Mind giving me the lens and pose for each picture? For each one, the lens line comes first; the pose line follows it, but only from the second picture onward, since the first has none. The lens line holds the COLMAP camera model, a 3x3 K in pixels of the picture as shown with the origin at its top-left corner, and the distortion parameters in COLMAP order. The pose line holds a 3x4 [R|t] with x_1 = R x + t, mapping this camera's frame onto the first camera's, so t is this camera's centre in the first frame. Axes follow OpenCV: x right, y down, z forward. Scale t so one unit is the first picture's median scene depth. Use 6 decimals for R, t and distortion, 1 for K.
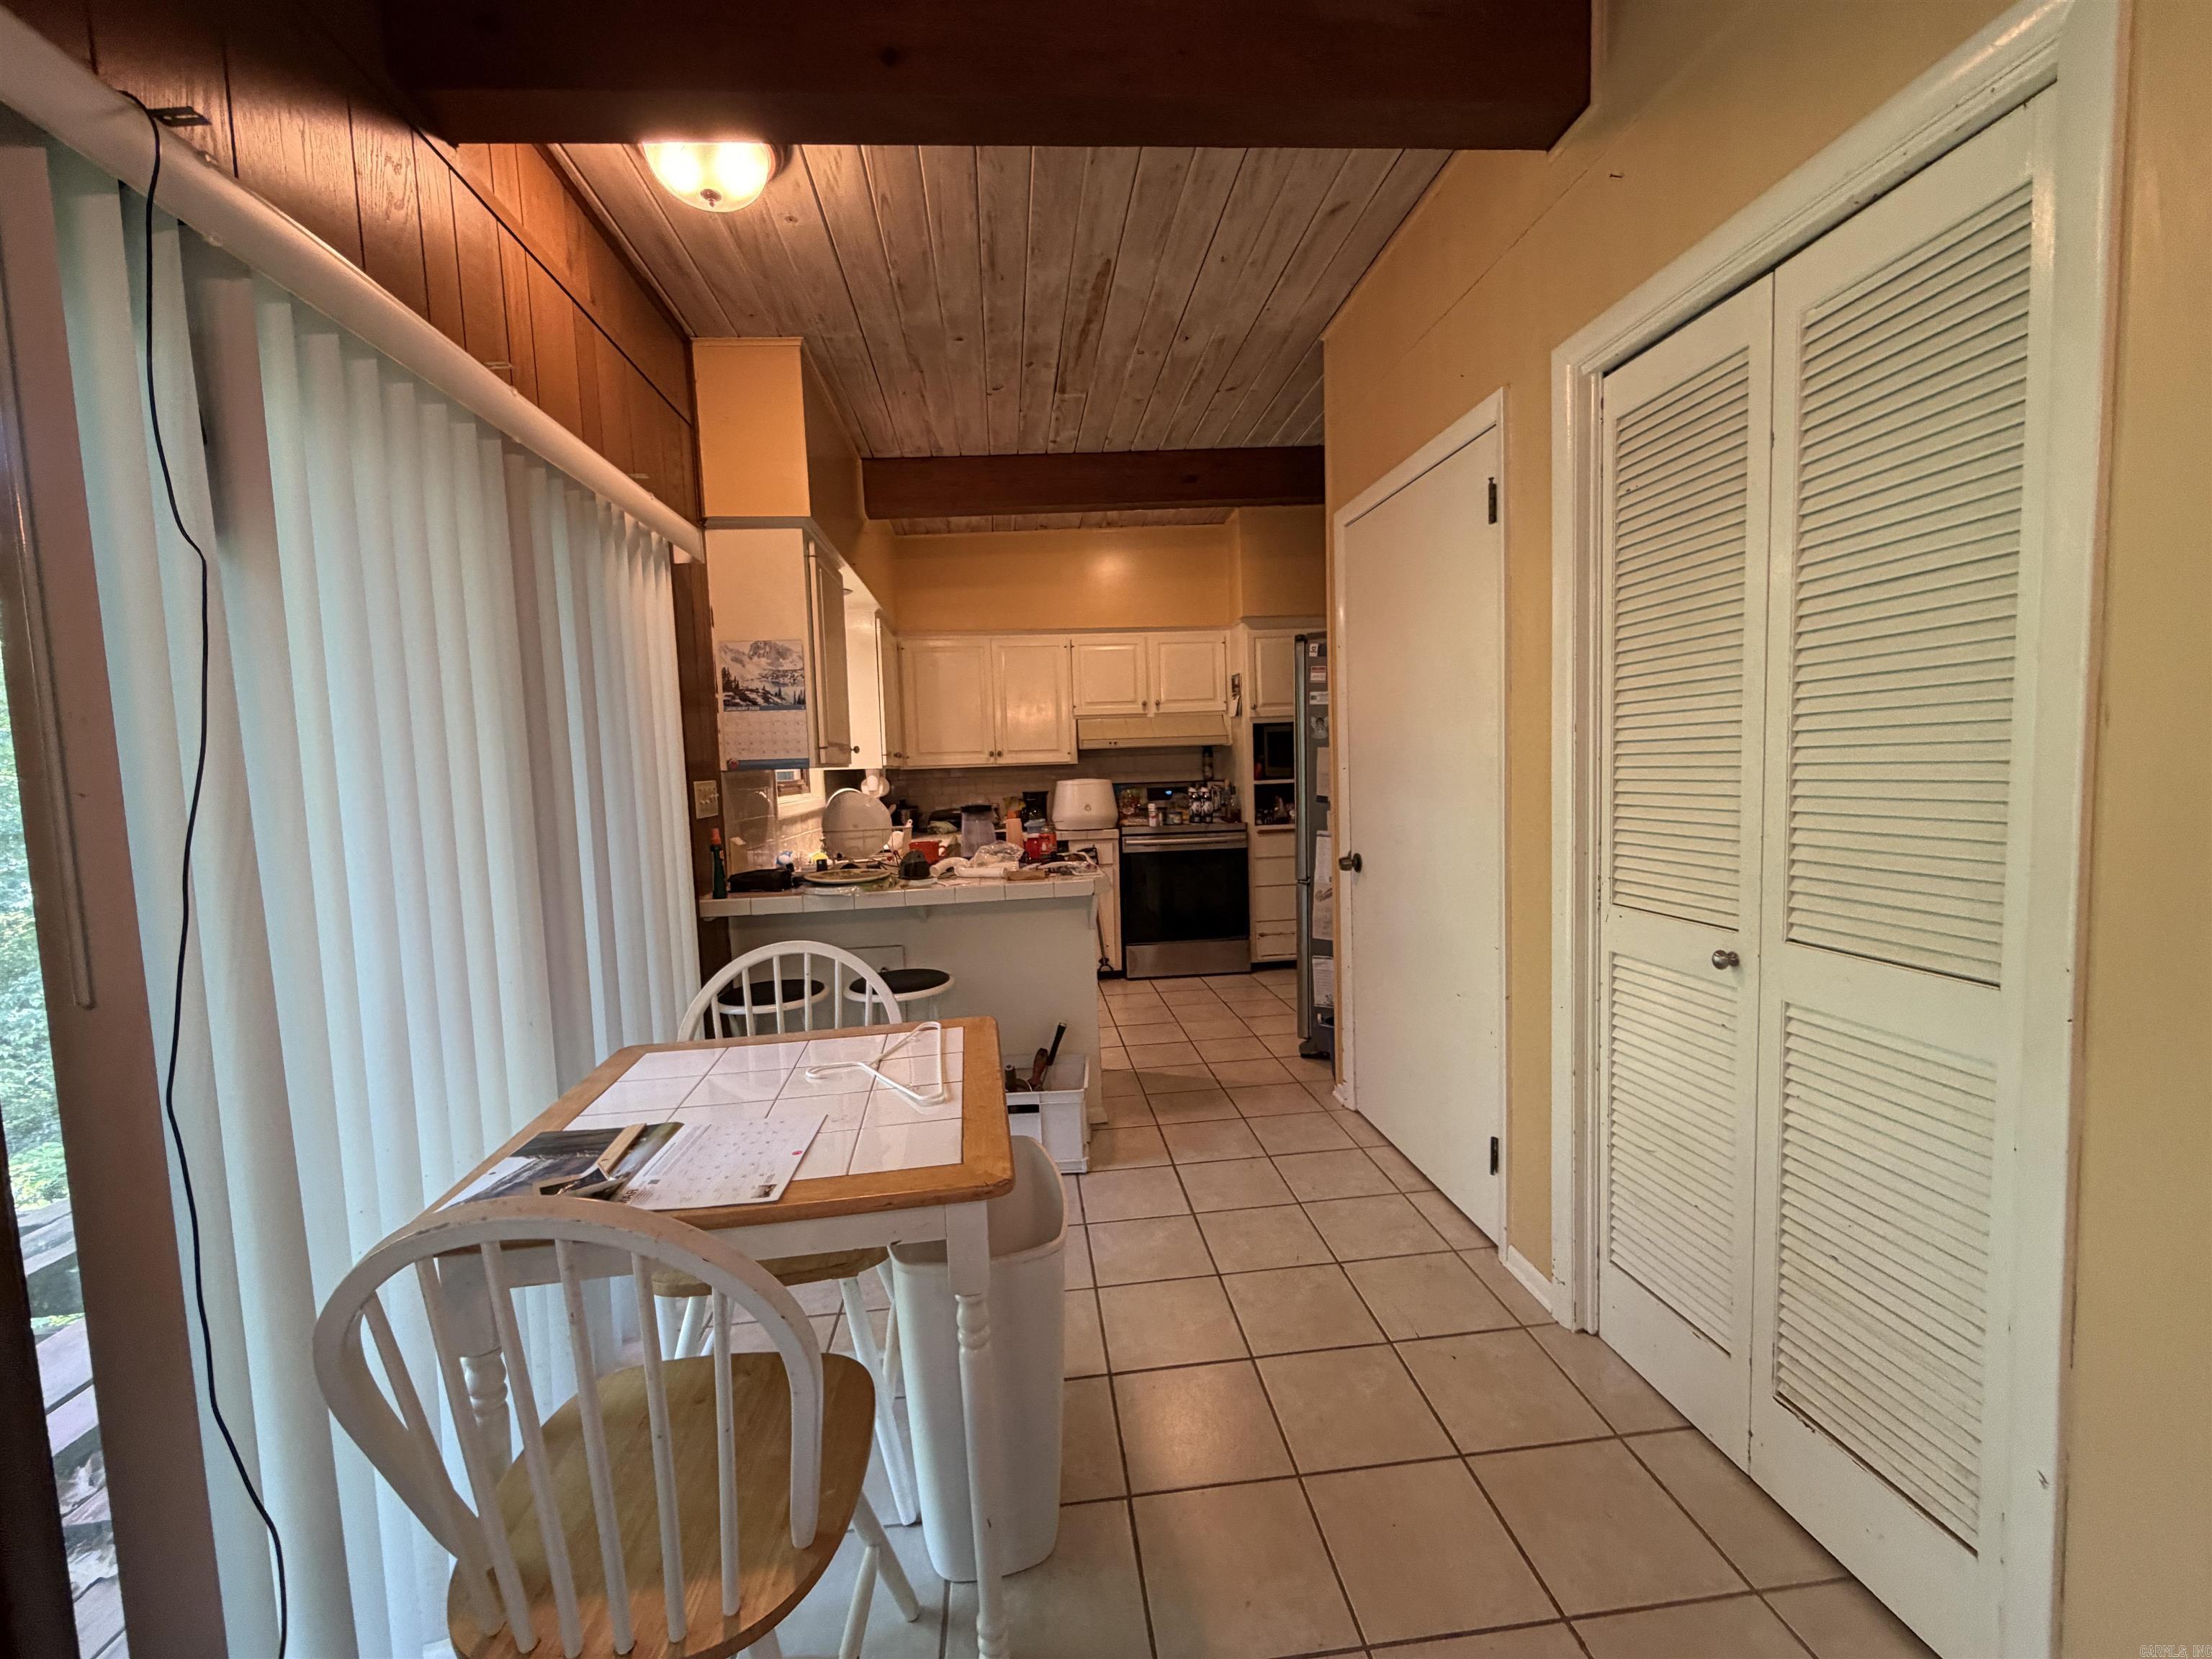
lens RADIAL K [[890.2, 0, 1104.6], [0, 890.2, 828.2], [0, 0, 1]] dist [-0.001283, 0.001098]
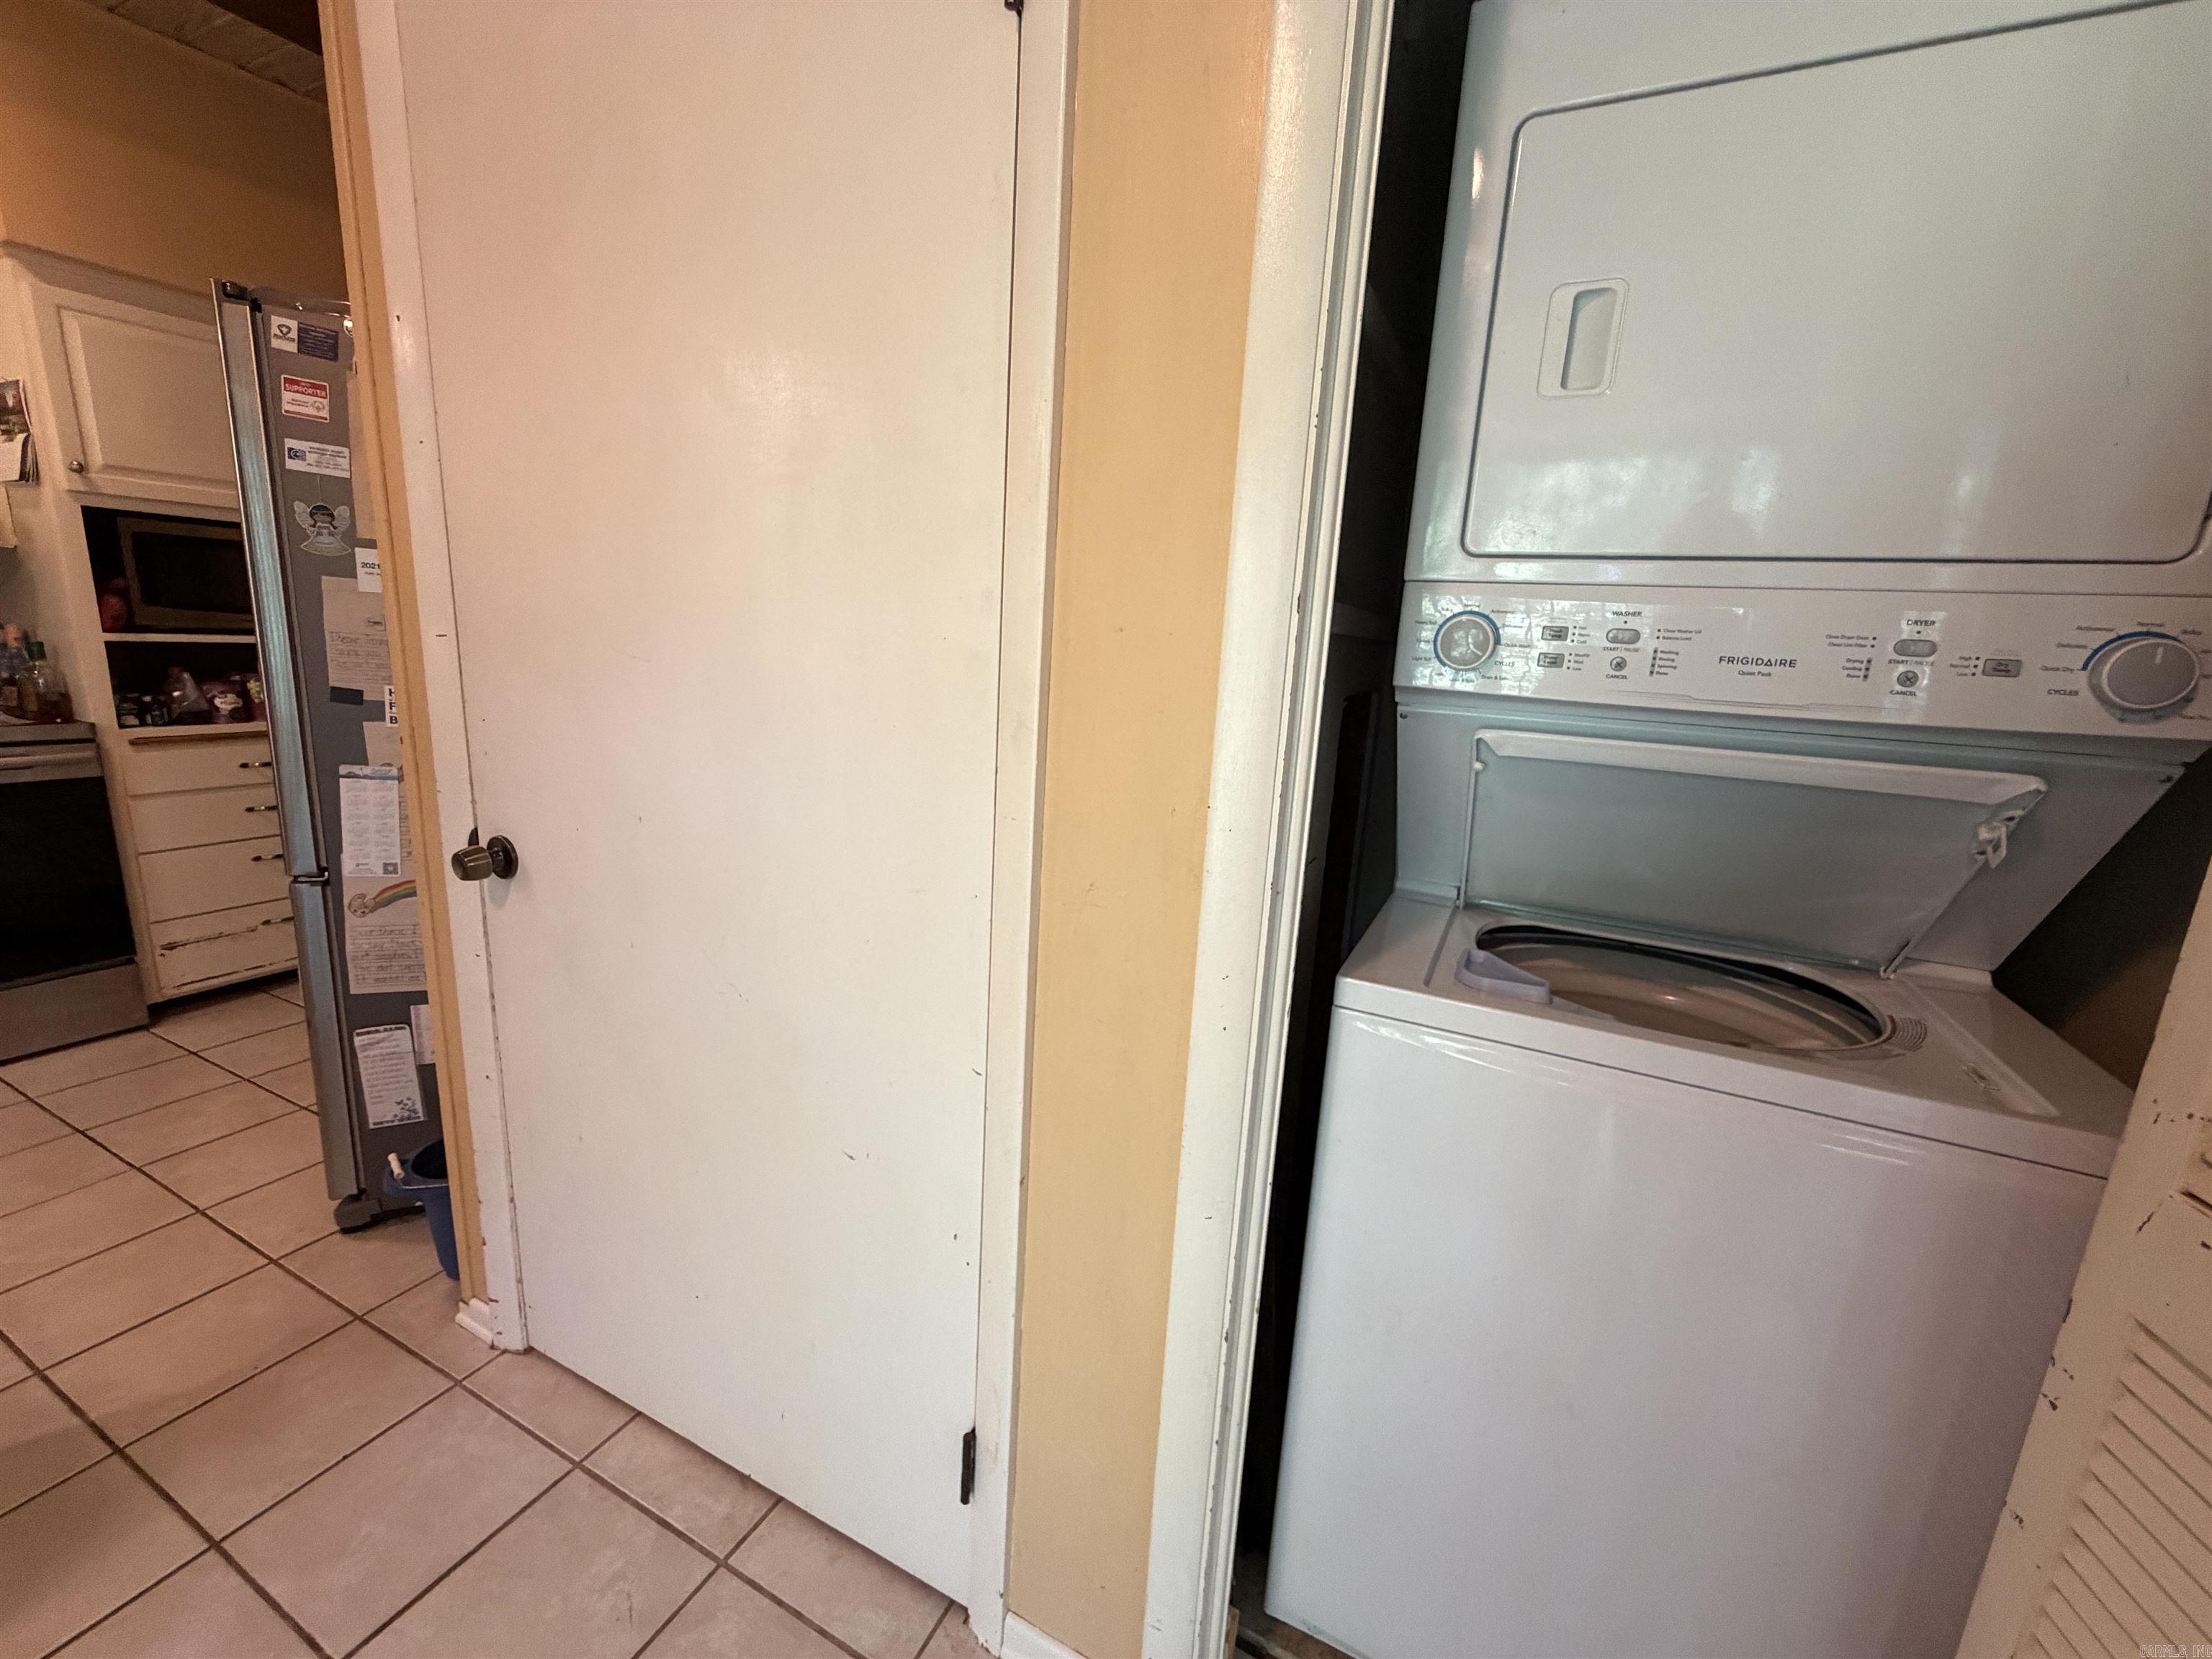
lens RADIAL K [[890.2, 0, 1101.7], [0, 890.2, 825.2], [0, 0, 1]] dist [-0.001283, 0.001098]
pose [[0.532103, -0.111727, 0.839276, 0.042926], [-0.010273, 0.990330, 0.138349, -0.023234], [-0.846618, -0.082238, 0.525809, 0.298855]]
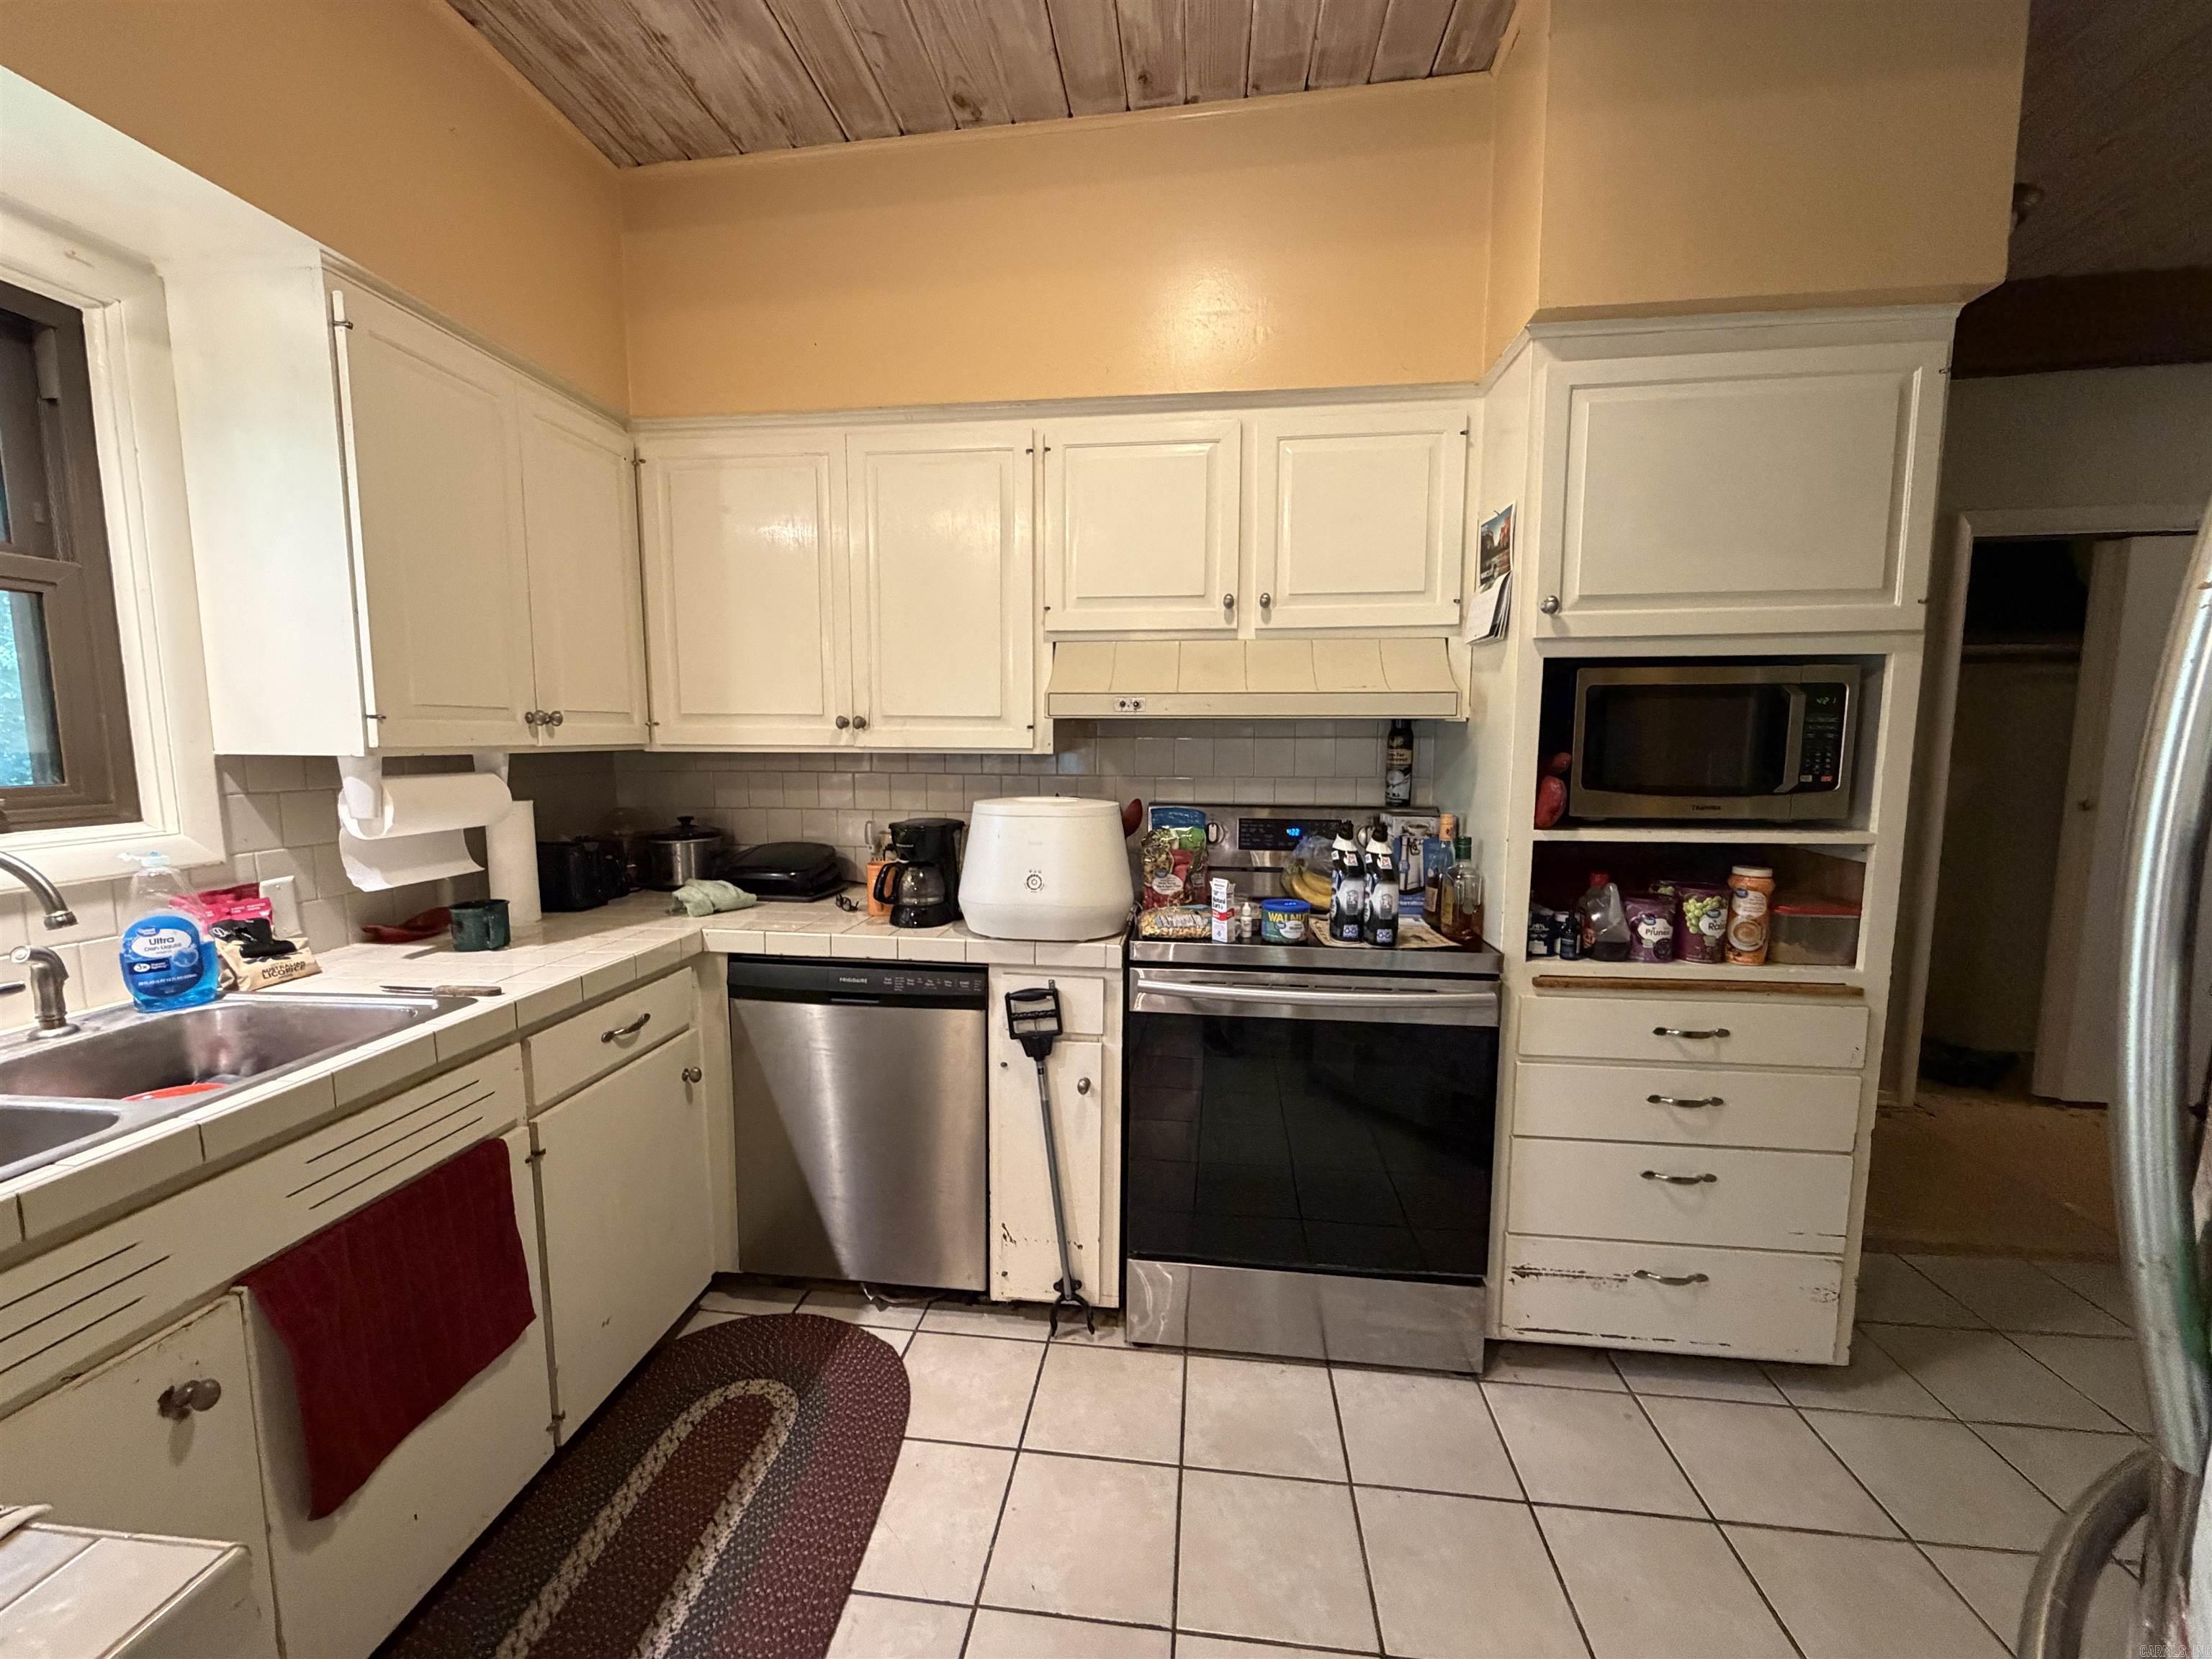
lens RADIAL K [[890.2, 0, 1100.2], [0, 890.2, 833.7], [0, 0, 1]] dist [-0.001283, 0.001098]
pose [[0.973111, 0.062165, -0.221789, 0.083643], [-0.052469, 0.997403, 0.049347, -0.060056], [0.224280, -0.036383, 0.973845, 0.638682]]
